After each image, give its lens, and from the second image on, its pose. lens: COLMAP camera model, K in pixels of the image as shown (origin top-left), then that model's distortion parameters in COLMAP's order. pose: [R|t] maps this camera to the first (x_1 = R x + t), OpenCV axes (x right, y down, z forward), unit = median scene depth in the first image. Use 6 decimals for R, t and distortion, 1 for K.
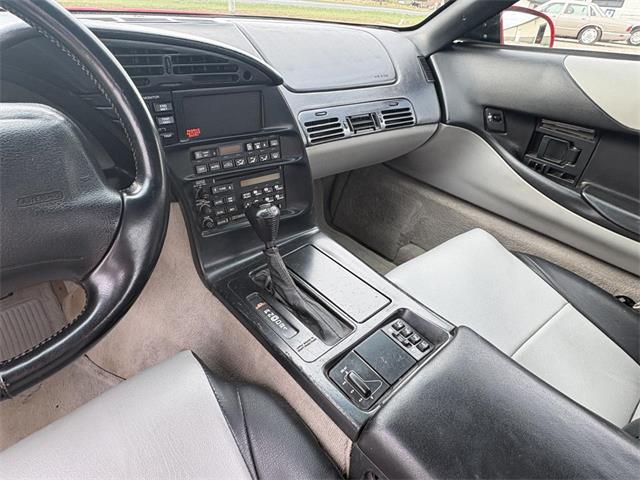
lens RADIAL K [[370.4, 0, 316.5], [0, 370.4, 242.0], [0, 0, 1]] dist [-0.001044, 0.000771]
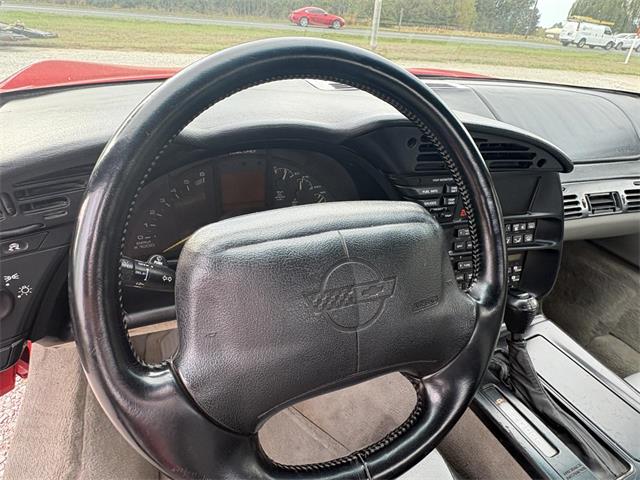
lens RADIAL K [[373.0, 0, 315.1], [0, 373.0, 241.7], [0, 0, 1]] dist [-0.000219, 0.000828]
pose [[0.951023, 0.160908, -0.263941, -0.280348], [-0.178523, 0.982951, -0.044004, -0.066158], [0.252361, 0.088968, 0.963535, -0.029357]]
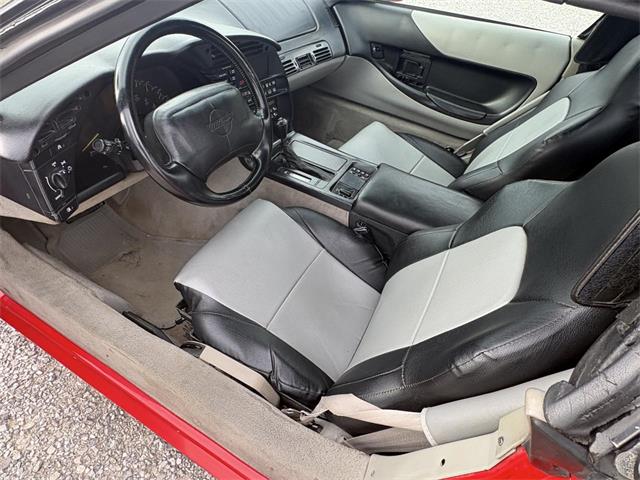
lens RADIAL K [[370.4, 0, 316.5], [0, 370.4, 242.0], [0, 0, 1]] dist [-0.001044, 0.000771]
pose [[0.942890, -0.207957, 0.260217, -0.403351], [0.148219, 0.961515, 0.231343, 0.066360], [-0.298311, -0.179562, 0.937426, -0.651531]]
